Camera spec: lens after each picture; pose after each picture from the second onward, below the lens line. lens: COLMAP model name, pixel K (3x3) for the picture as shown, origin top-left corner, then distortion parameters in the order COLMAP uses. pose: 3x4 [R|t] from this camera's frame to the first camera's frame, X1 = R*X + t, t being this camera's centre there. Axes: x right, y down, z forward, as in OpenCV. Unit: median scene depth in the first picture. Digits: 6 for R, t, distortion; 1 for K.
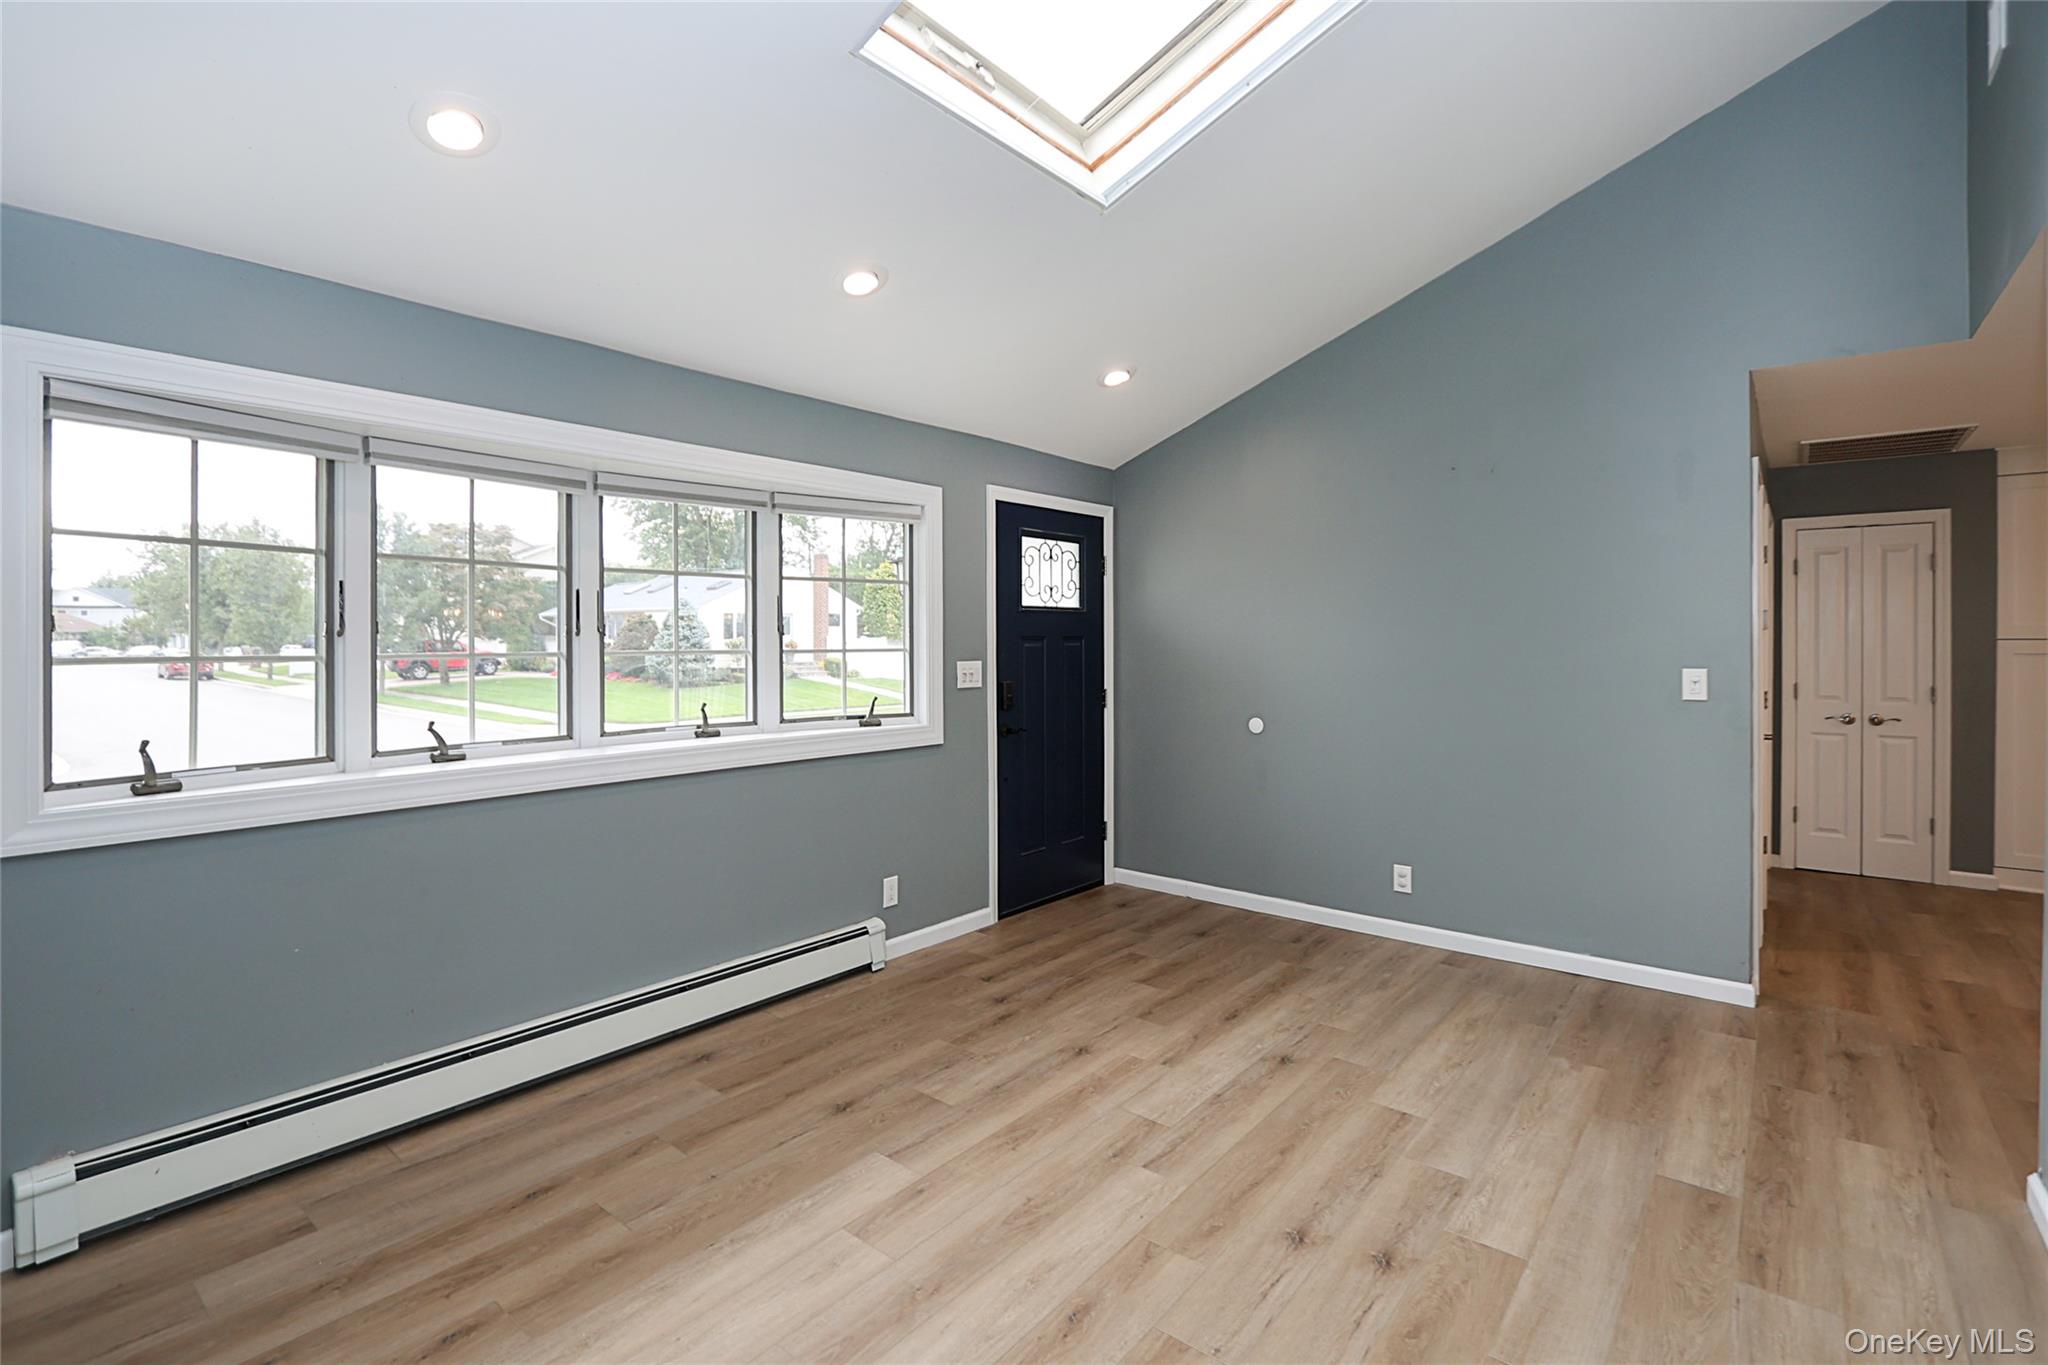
lens RADIAL K [[911.8, 0, 1048.5], [0, 911.8, 681.1], [0, 0, 1]] dist [-0.013149, -0.000162]
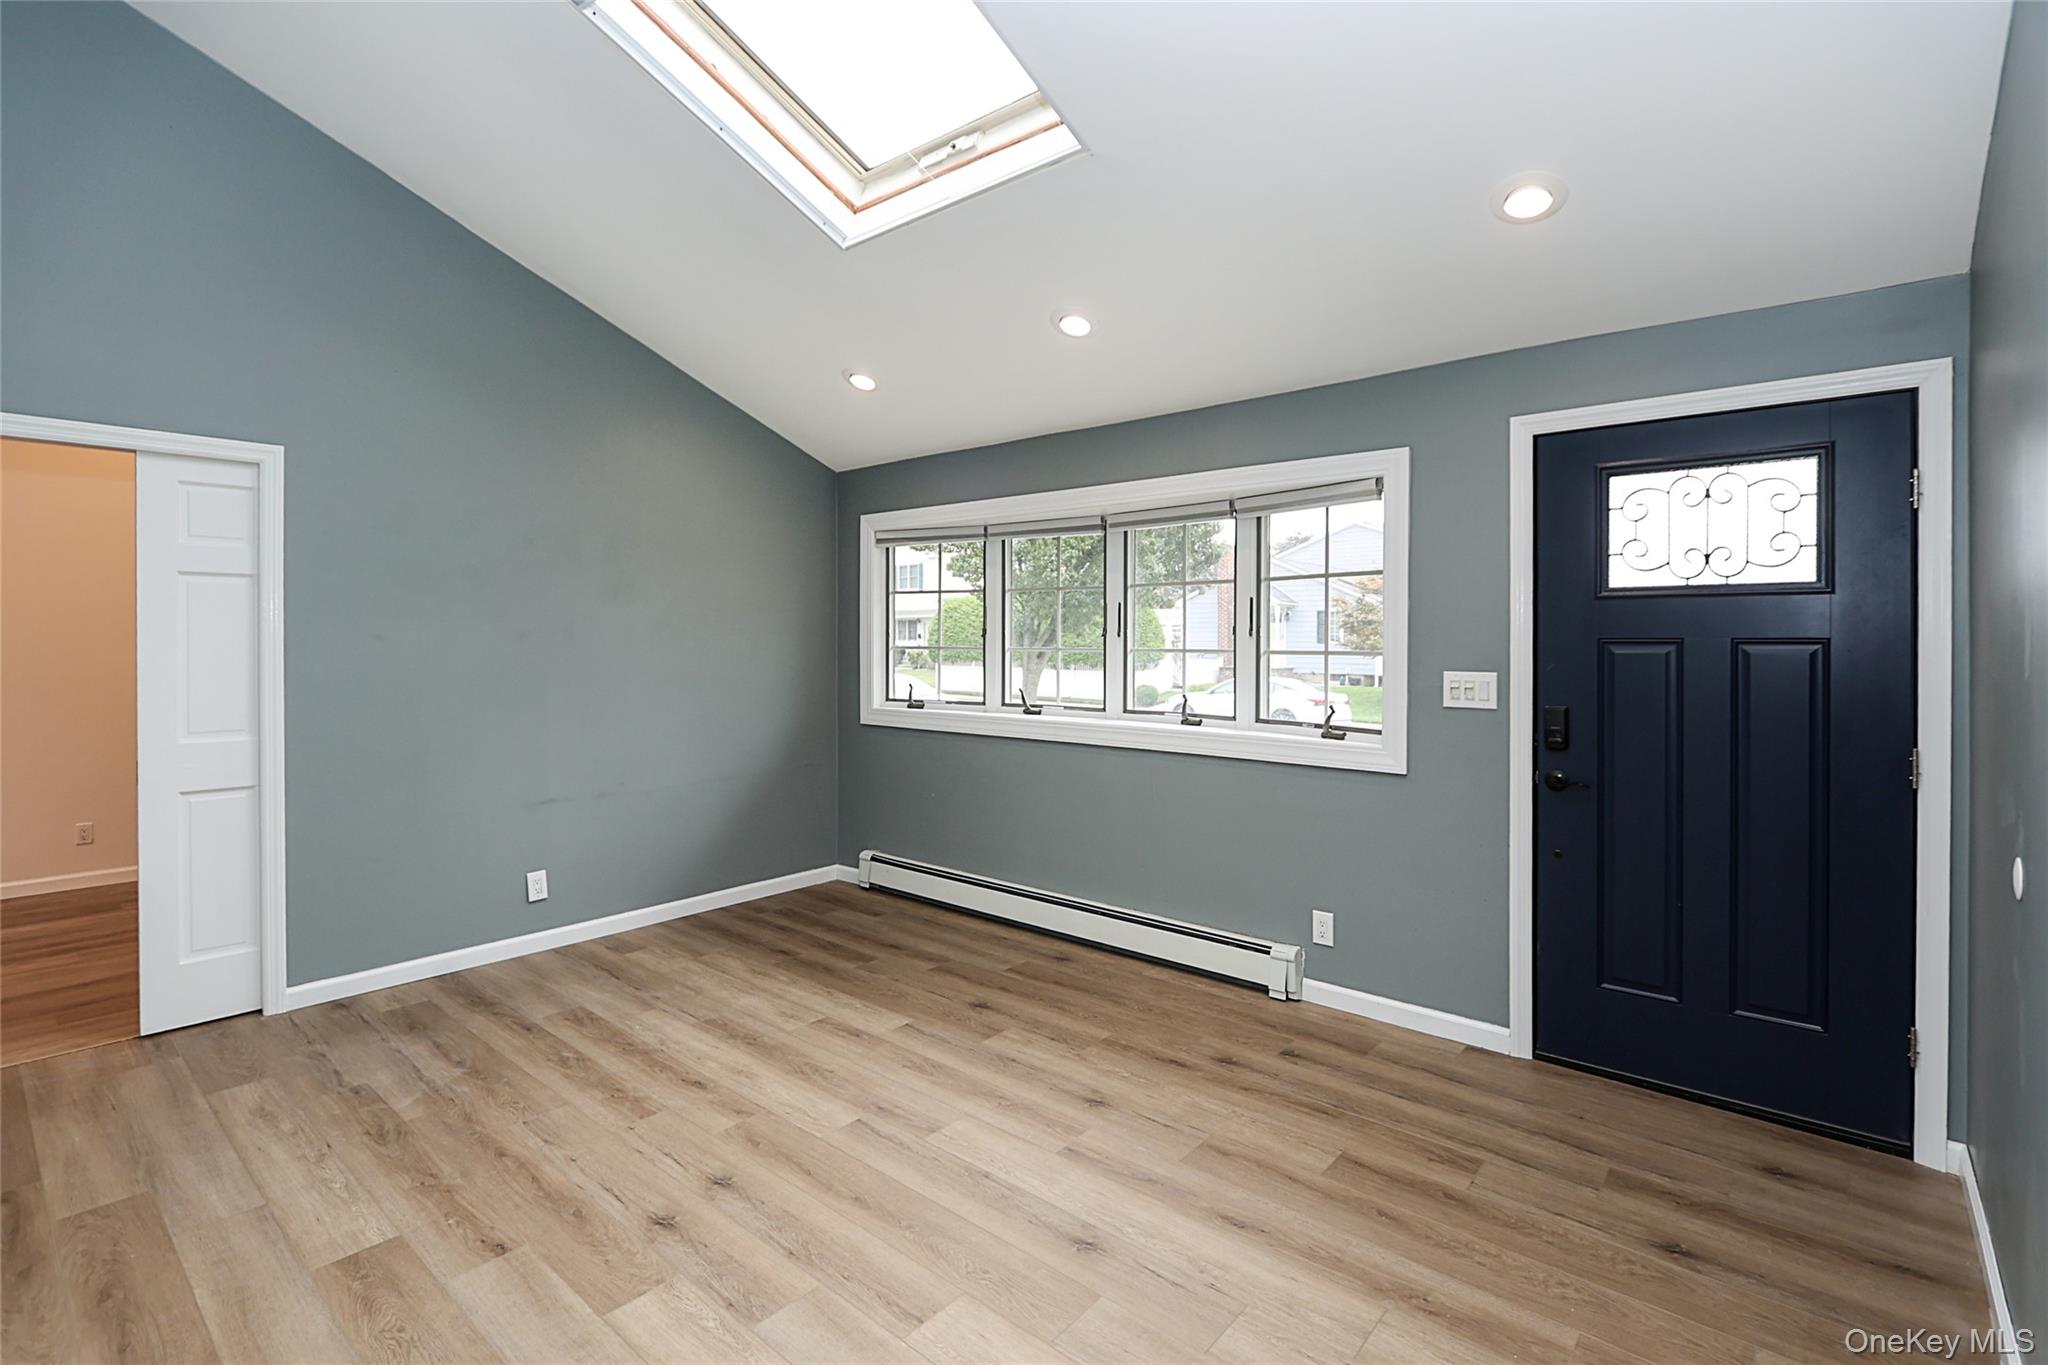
lens RADIAL K [[965.4, 0, 1035.0], [0, 965.4, 682.6], [0, 0, 1]] dist [-0.010090, -0.000308]
pose [[-0.017473, 0.049446, -0.998624, 1.018809], [-0.047047, 0.997629, 0.050220, -0.052399], [0.998740, 0.047860, -0.015105, 0.989000]]
